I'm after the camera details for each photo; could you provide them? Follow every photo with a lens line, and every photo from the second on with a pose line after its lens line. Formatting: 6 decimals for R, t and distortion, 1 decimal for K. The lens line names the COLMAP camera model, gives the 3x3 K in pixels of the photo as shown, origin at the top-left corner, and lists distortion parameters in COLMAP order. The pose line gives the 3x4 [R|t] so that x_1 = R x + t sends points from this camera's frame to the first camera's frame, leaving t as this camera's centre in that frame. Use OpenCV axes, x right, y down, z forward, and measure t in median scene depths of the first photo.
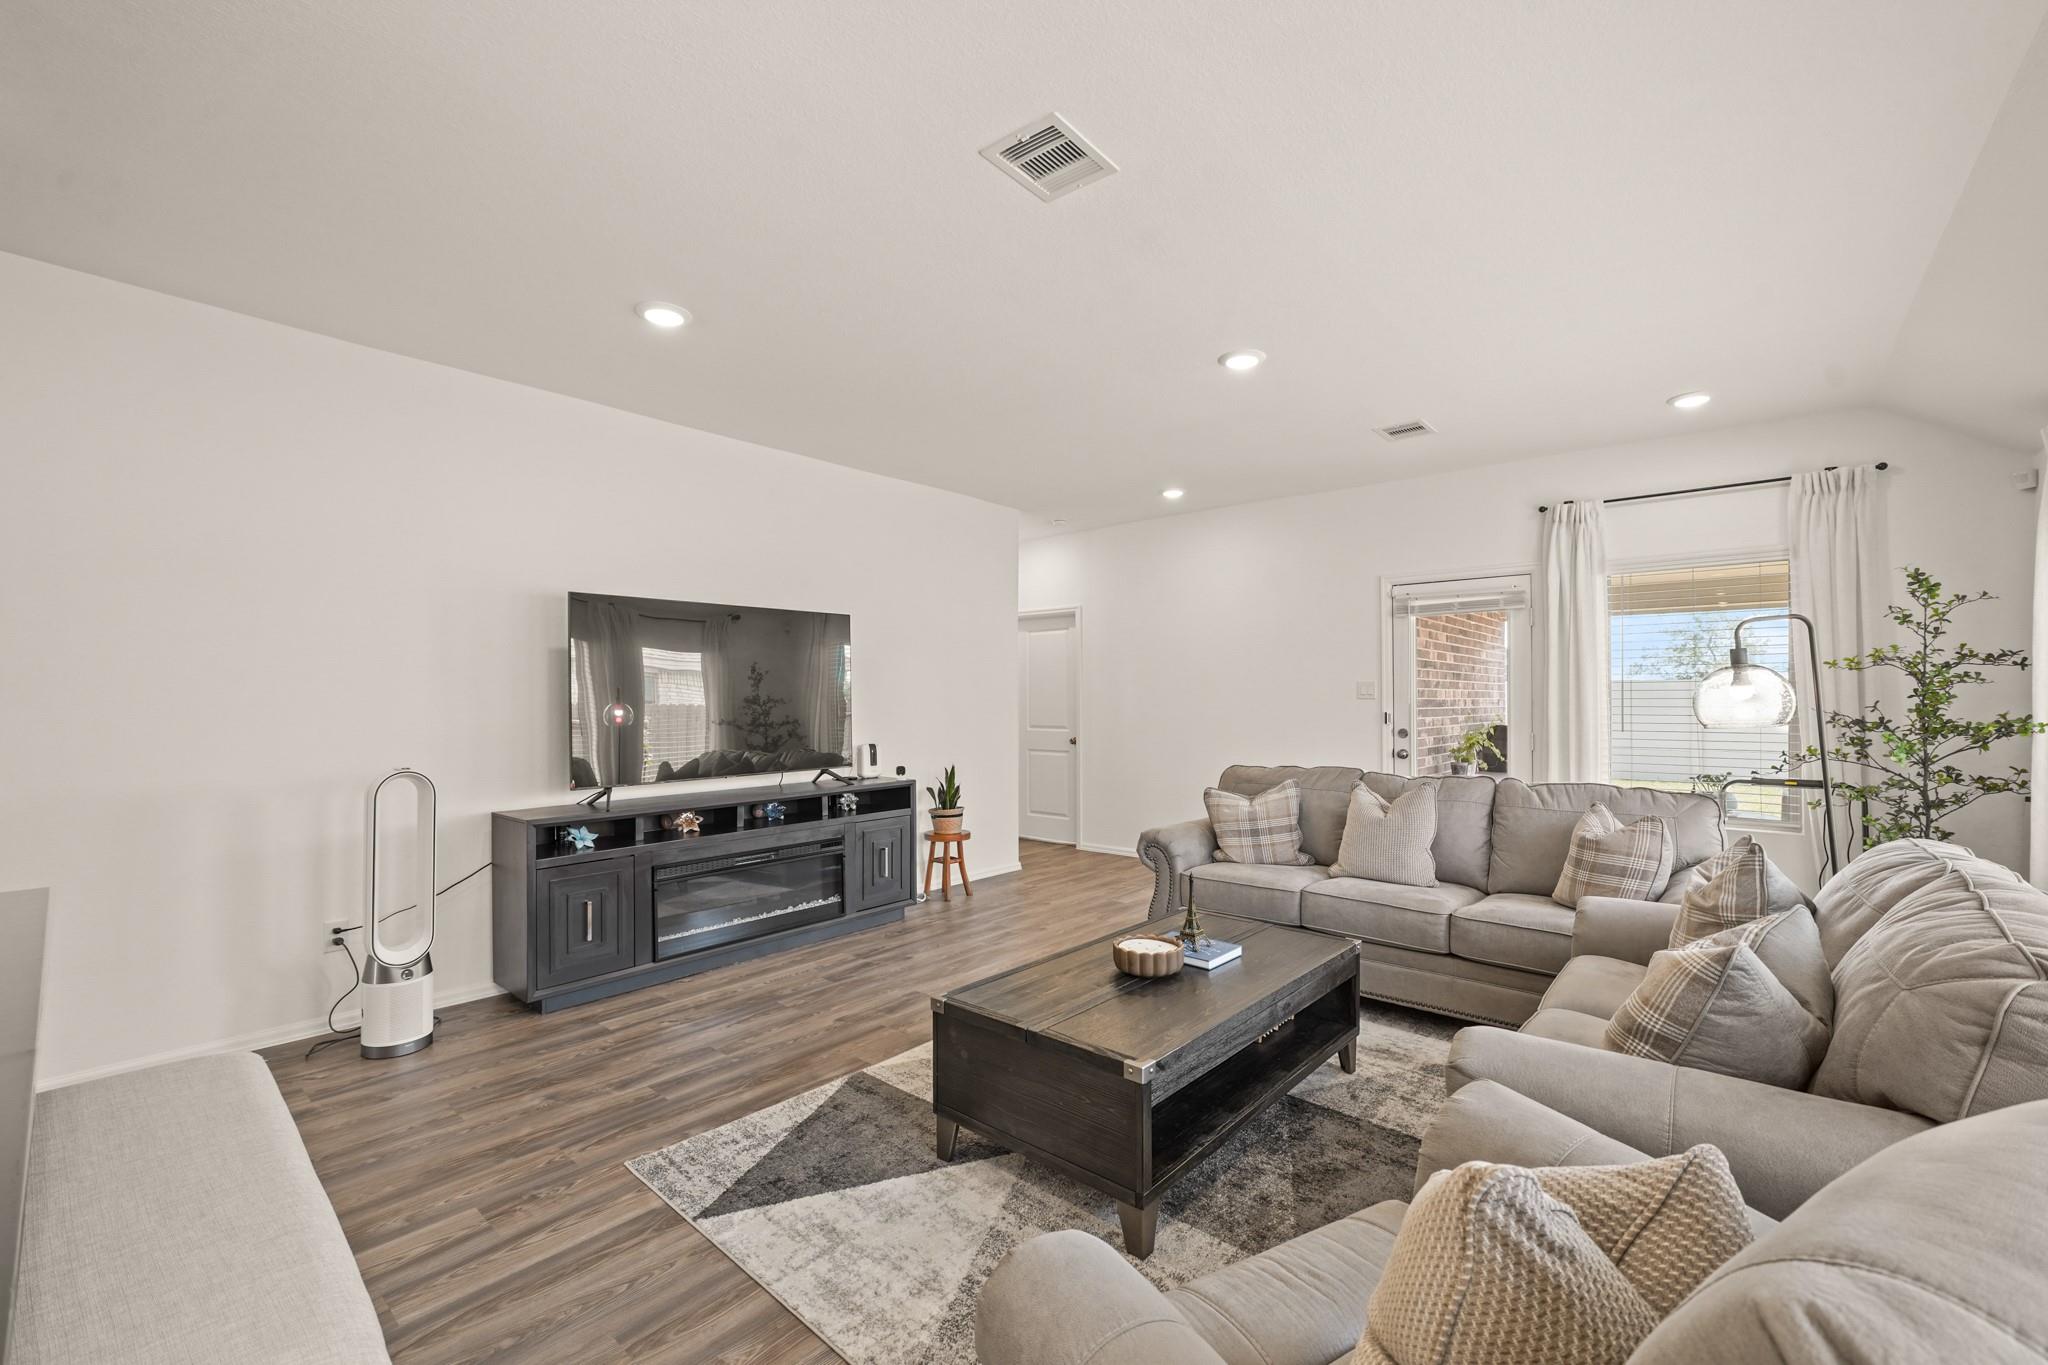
lens RADIAL K [[832.0, 0, 1019.9], [0, 832.0, 699.7], [0, 0, 1]] dist [-0.010649, 0.005128]
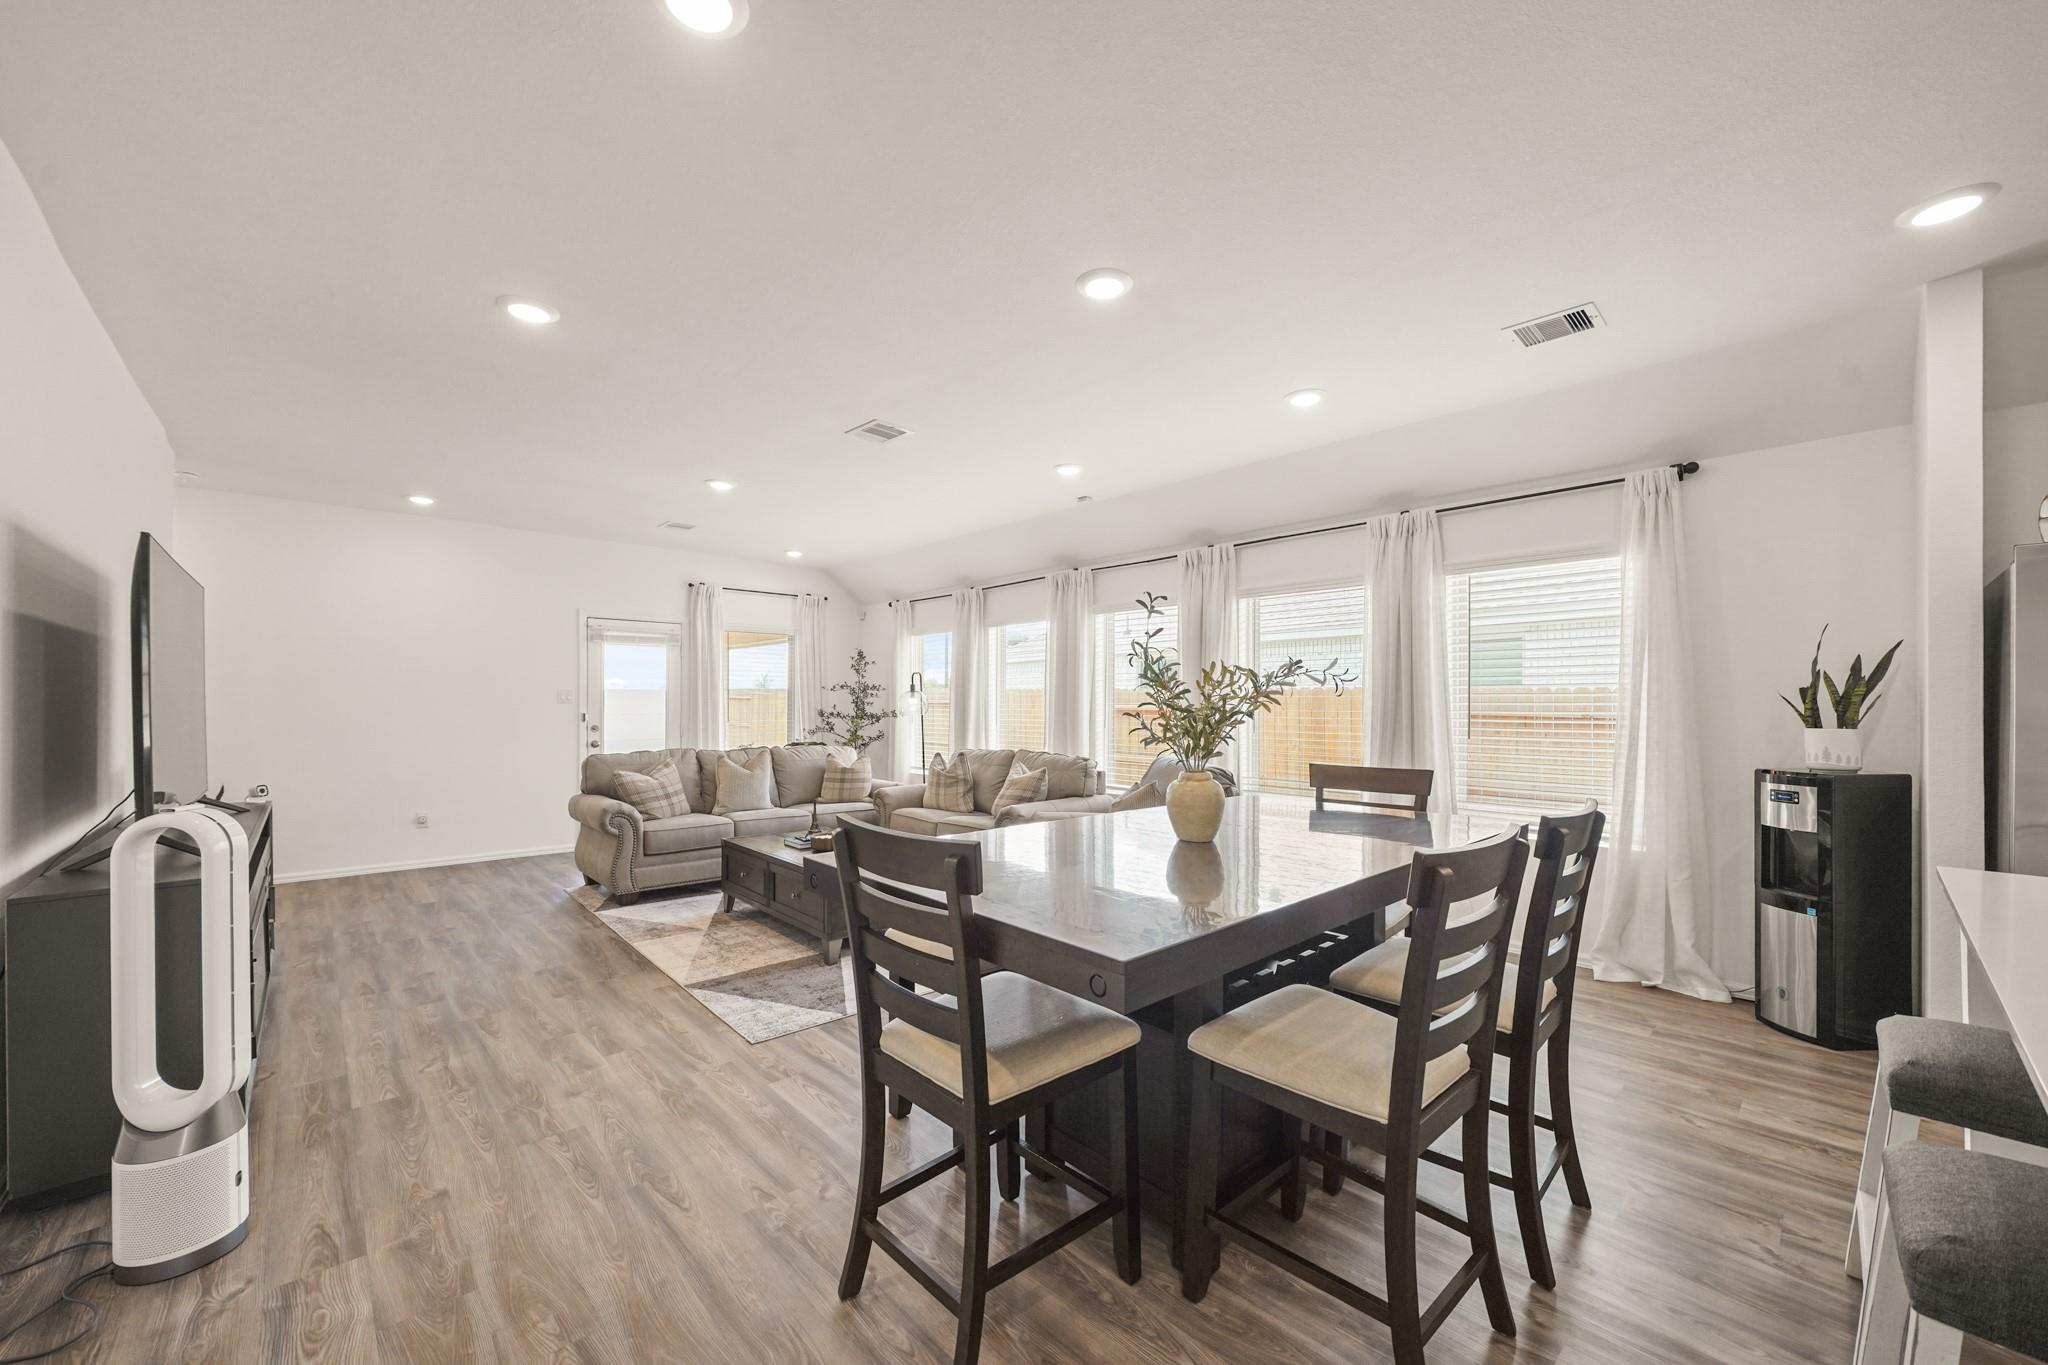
lens RADIAL K [[794.5, 0, 1016.9], [0, 794.5, 706.9], [0, 0, 1]] dist [-0.009277, 0.000264]
pose [[0.117696, -0.001066, 0.993049, -1.043830], [-0.001509, 0.999998, 0.001252, 0.004072], [-0.993049, -0.001646, 0.117694, 0.250776]]
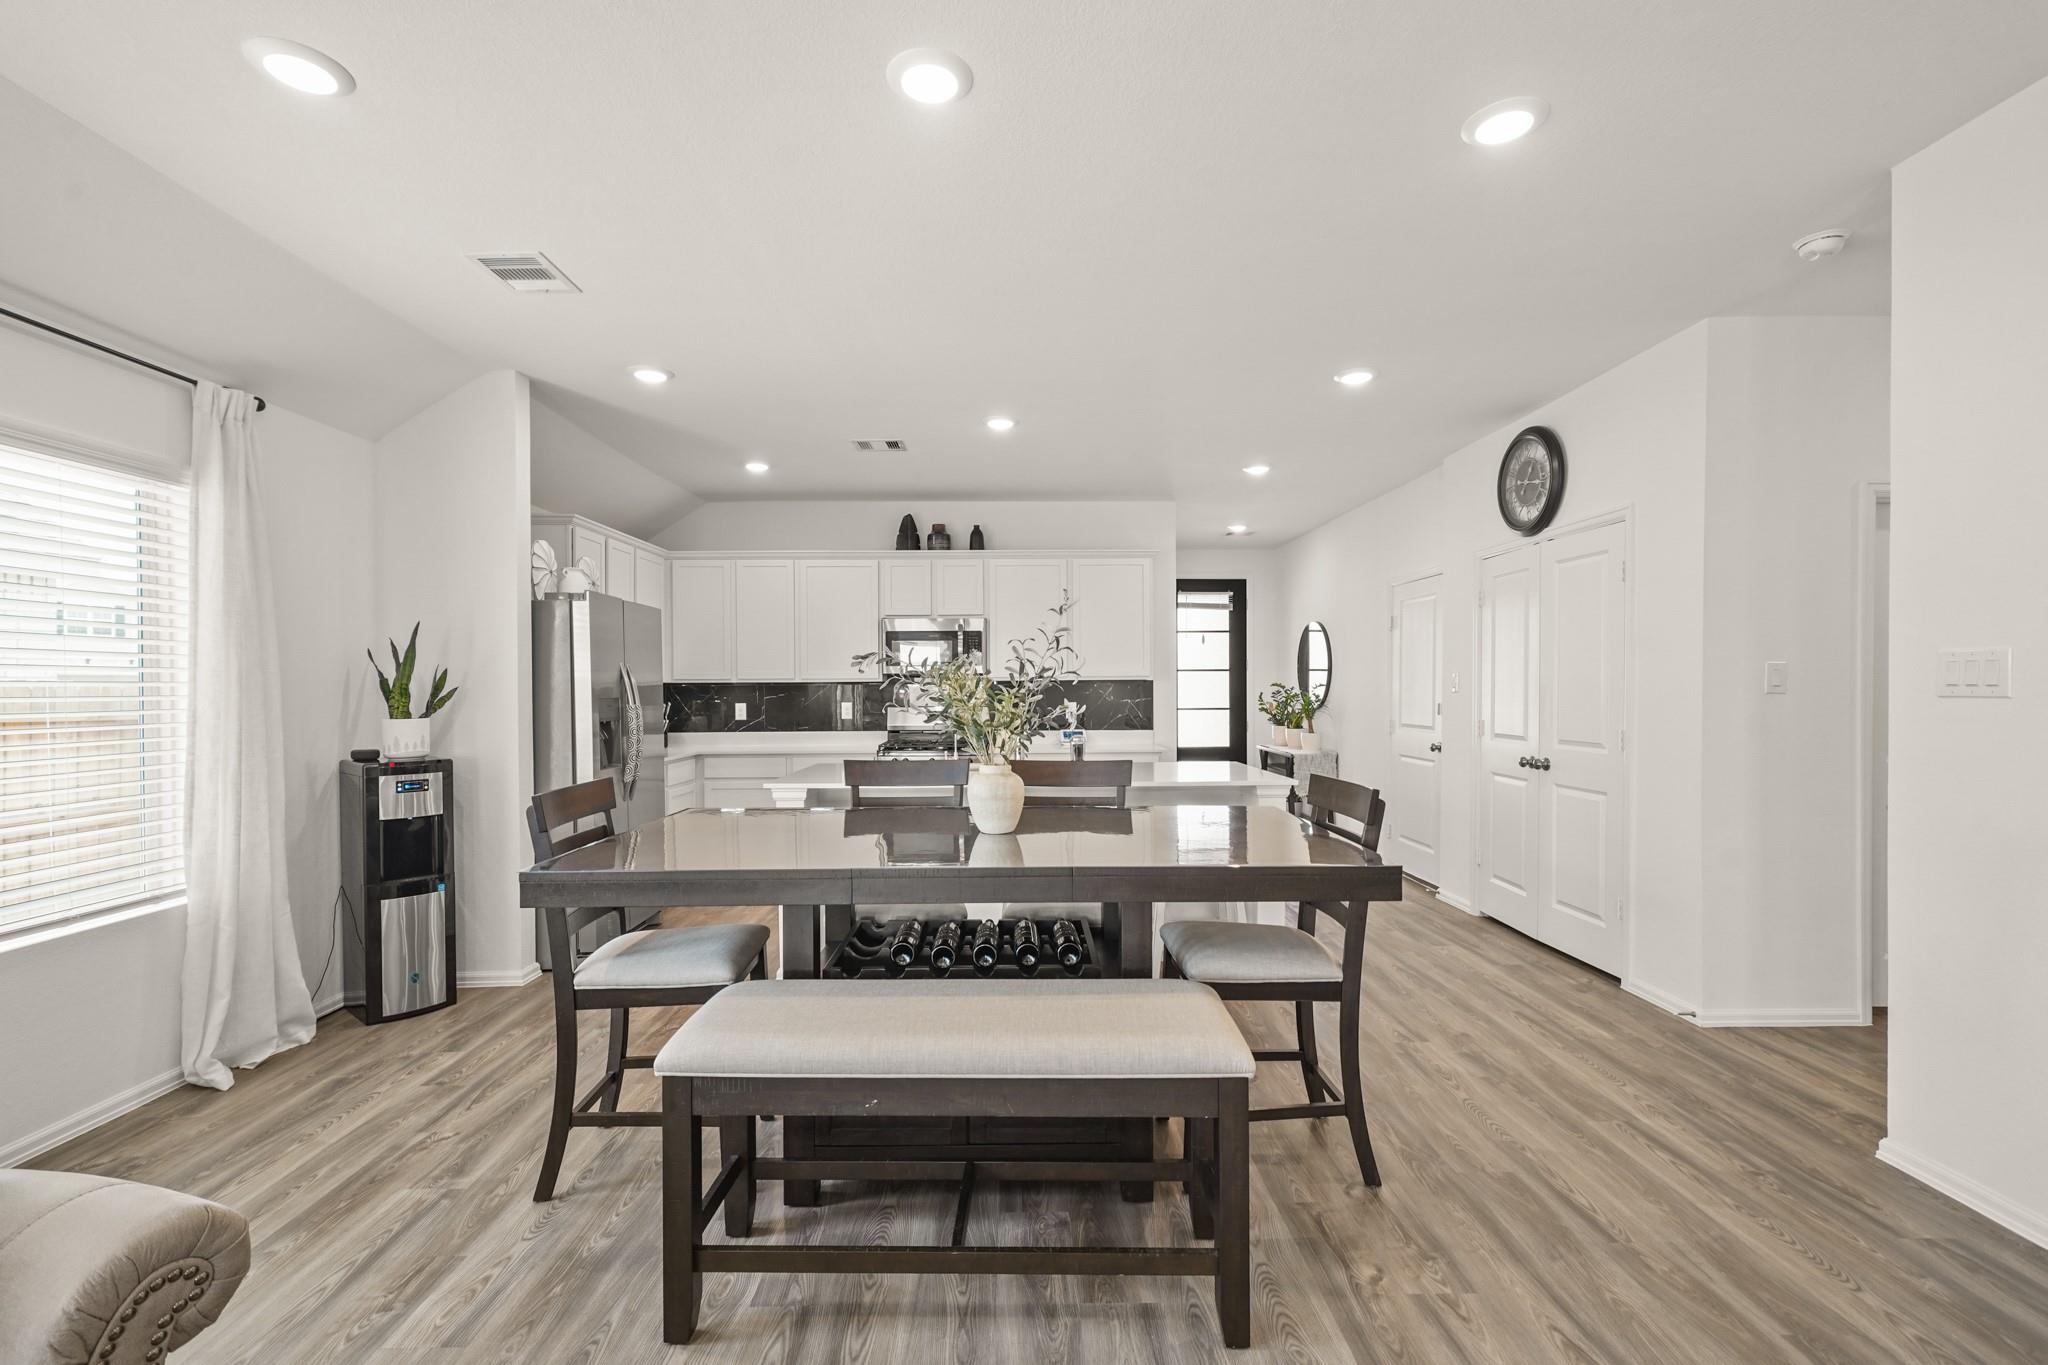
lens RADIAL K [[906.8, 0, 1027.1], [0, 906.8, 692.6], [0, 0, 1]] dist [-0.002387, -0.000943]
pose [[-0.740909, 0.010453, -0.671524, -0.009195], [0.007845, 0.999945, 0.006909, -0.003467], [0.671560, -0.000150, -0.740950, 0.703471]]
